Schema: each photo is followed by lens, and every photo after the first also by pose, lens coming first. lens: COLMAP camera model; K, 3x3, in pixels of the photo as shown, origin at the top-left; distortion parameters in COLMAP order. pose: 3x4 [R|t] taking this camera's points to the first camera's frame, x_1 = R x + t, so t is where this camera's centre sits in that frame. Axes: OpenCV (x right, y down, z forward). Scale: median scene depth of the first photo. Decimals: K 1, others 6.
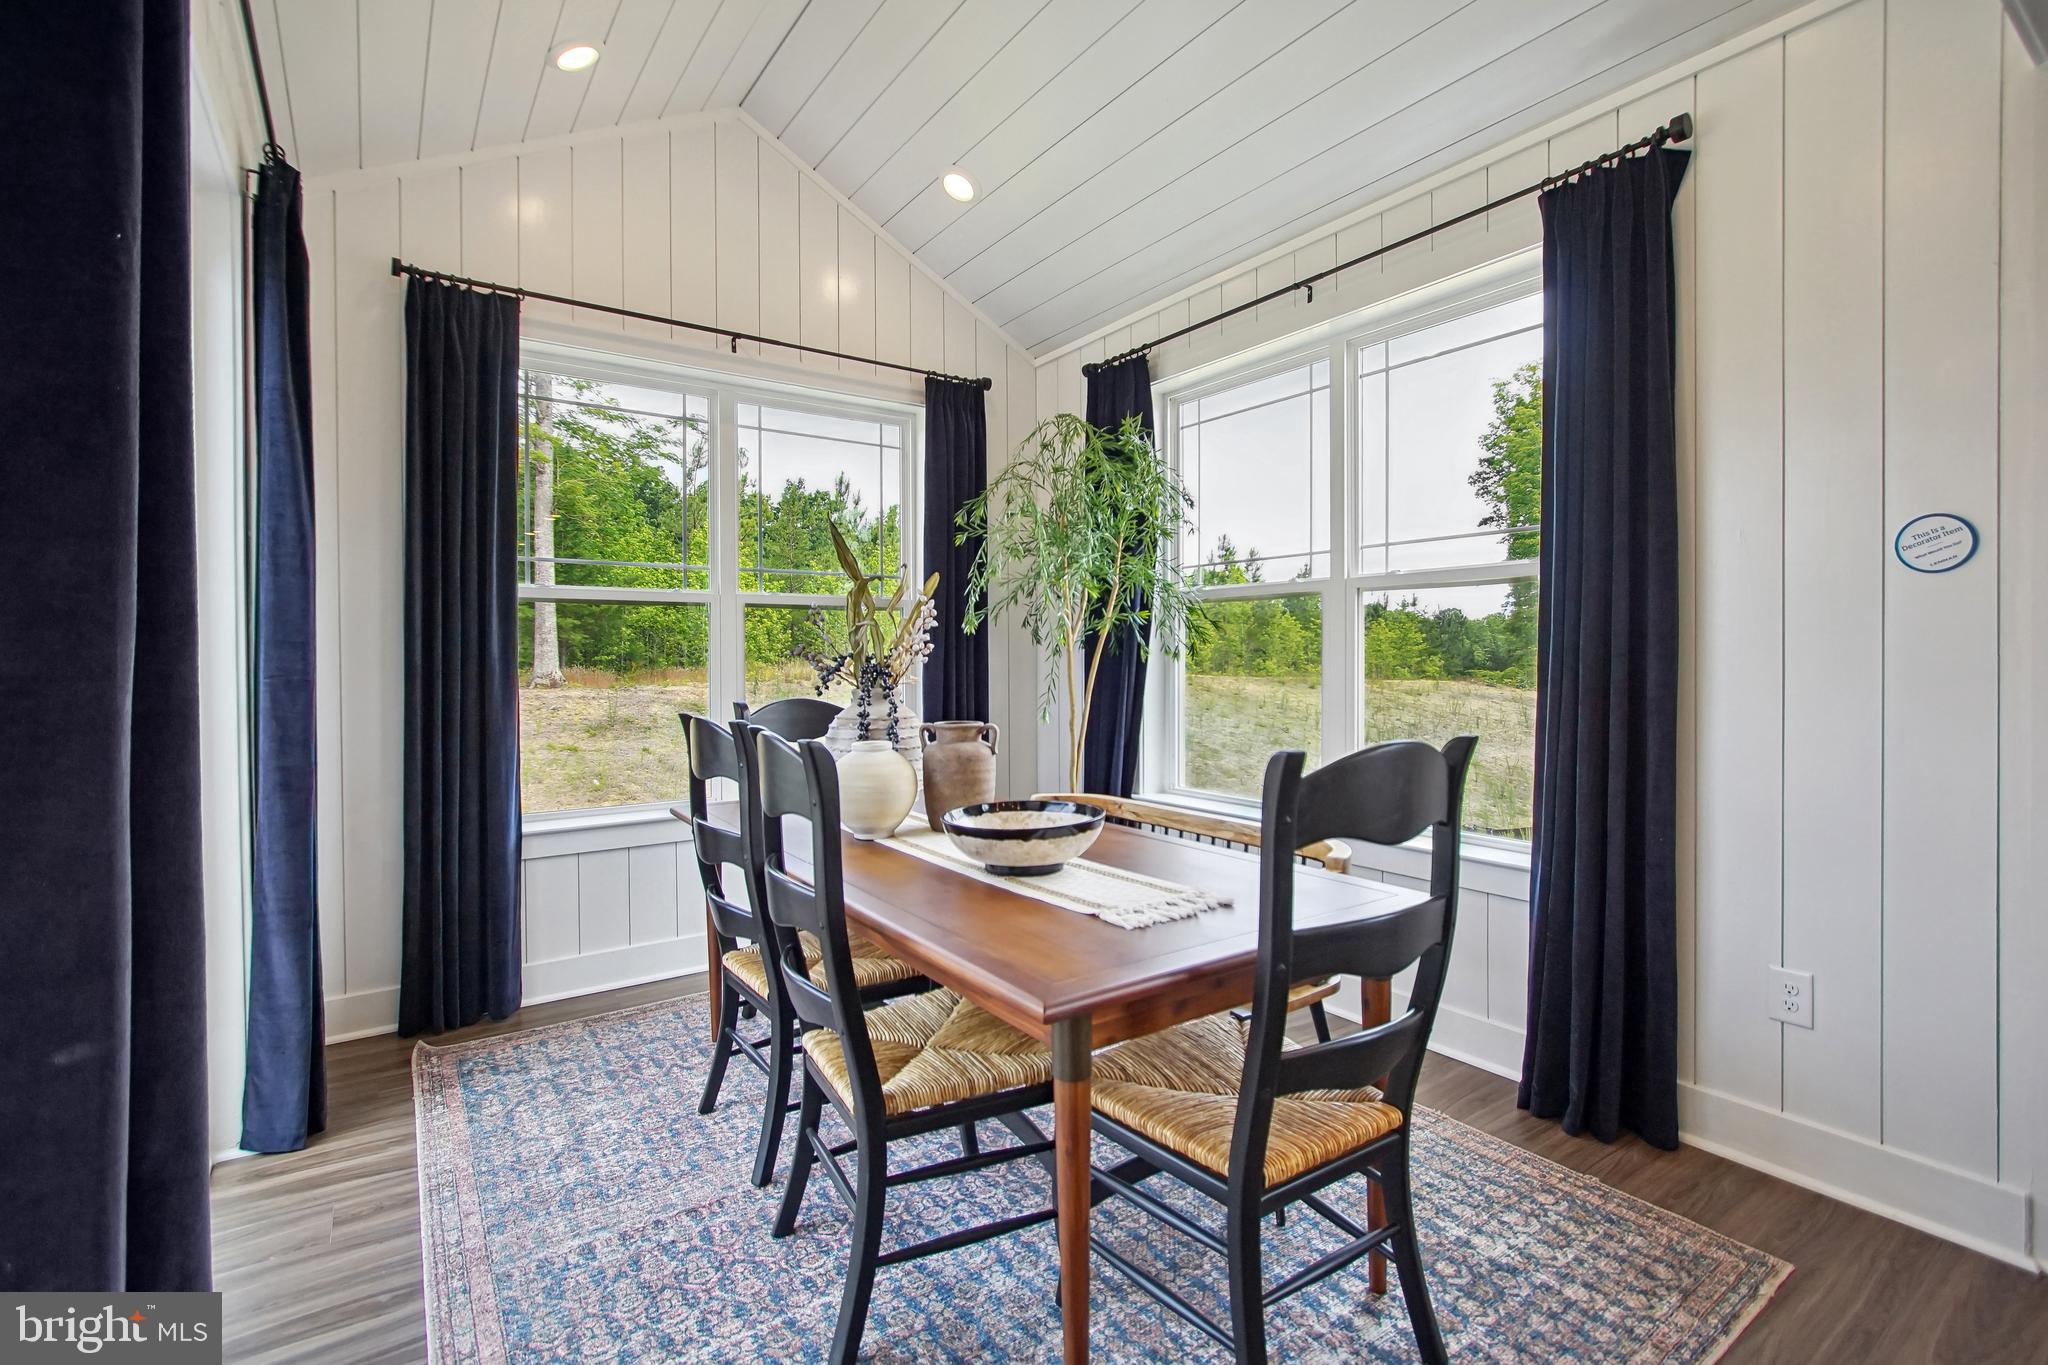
lens RADIAL K [[920.3, 0, 1026.7], [0, 920.3, 664.9], [0, 0, 1]] dist [-0.001502, 0.000490]
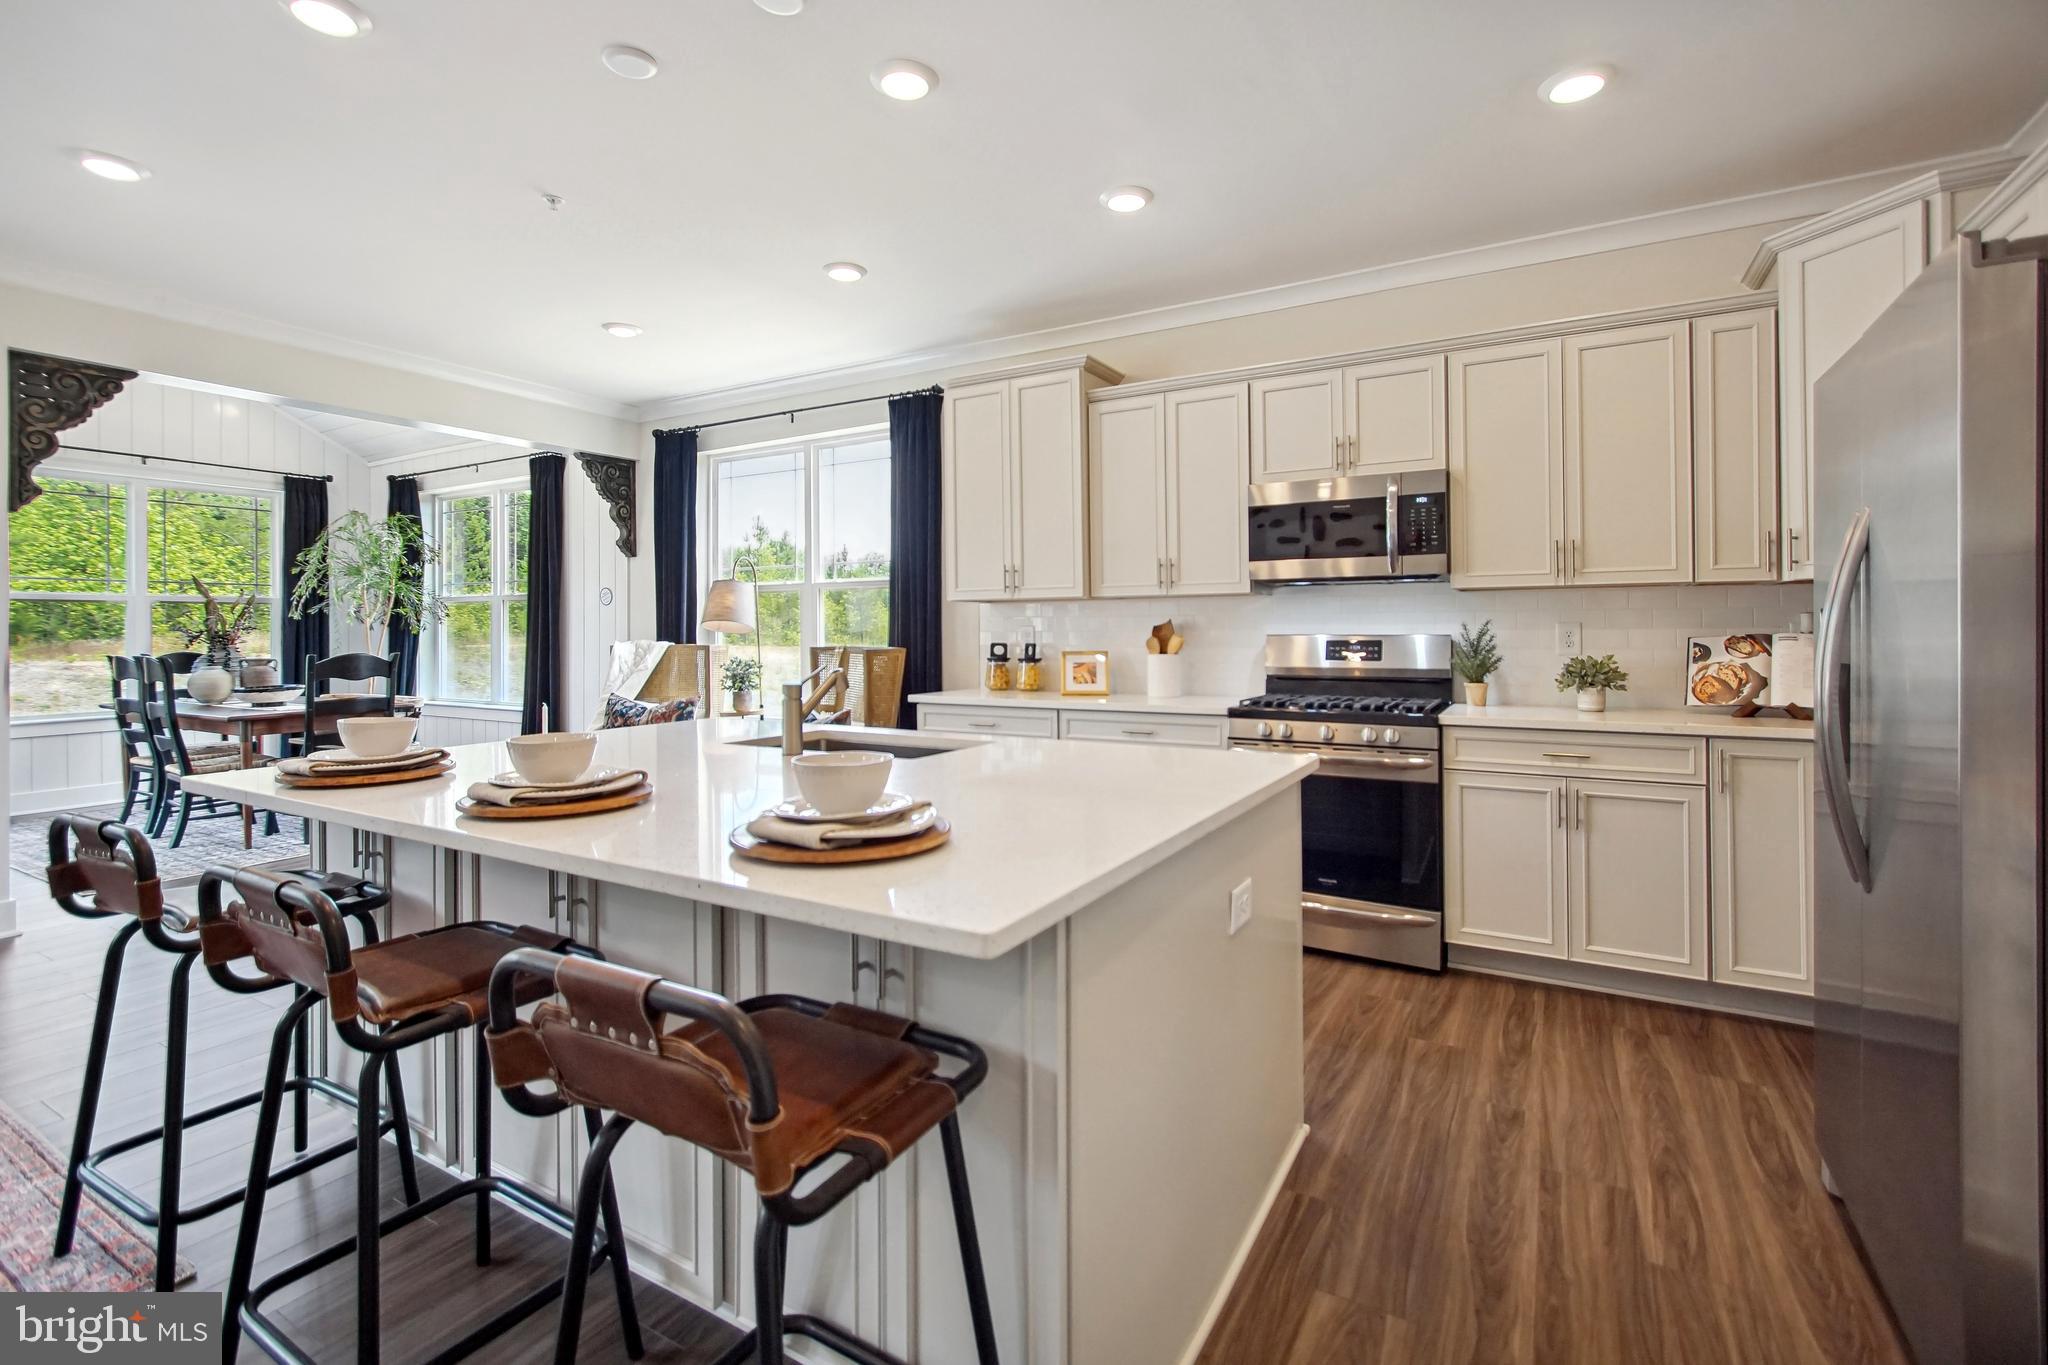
lens RADIAL K [[920.6, 0, 1018.3], [0, 920.6, 622.3], [0, 0, 1]] dist [-0.000910, -0.000515]
pose [[0.908313, 0.001159, 0.418290, 0.558003], [0.005263, 0.999885, -0.014199, 0.009459], [-0.418258, 0.015098, 0.908203, -1.555937]]
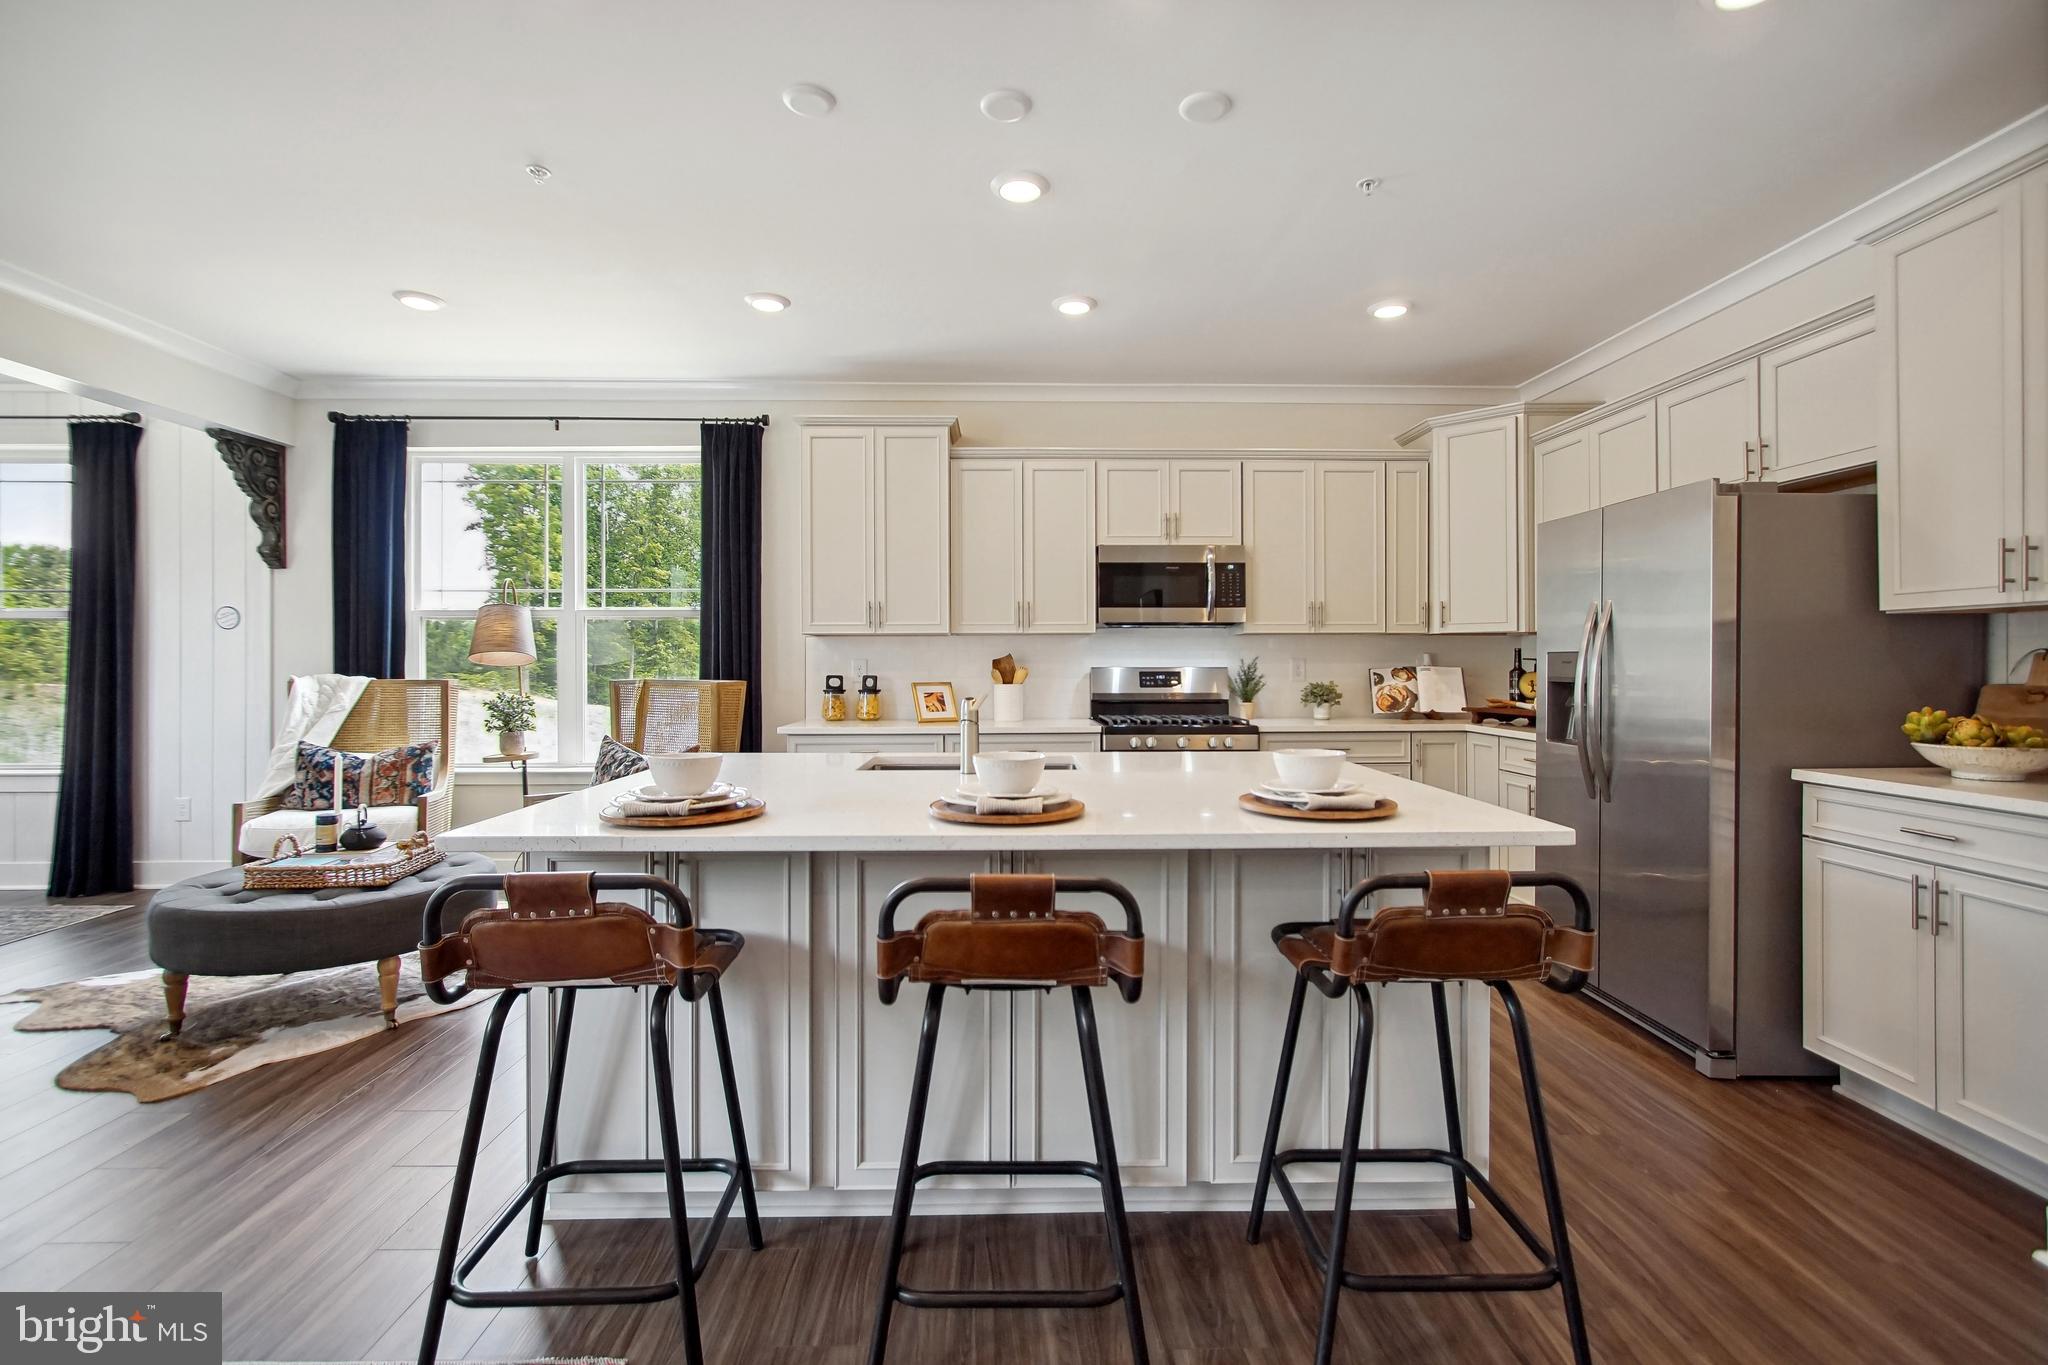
lens RADIAL K [[917.7, 0, 1021.6], [0, 917.7, 660.1], [0, 0, 1]] dist [-0.007393, -0.000162]
pose [[0.555882, 0.003322, 0.831255, 0.064398], [0.005337, 0.999957, -0.007565, 0.009314], [-0.831244, 0.008641, 0.555840, -1.314533]]
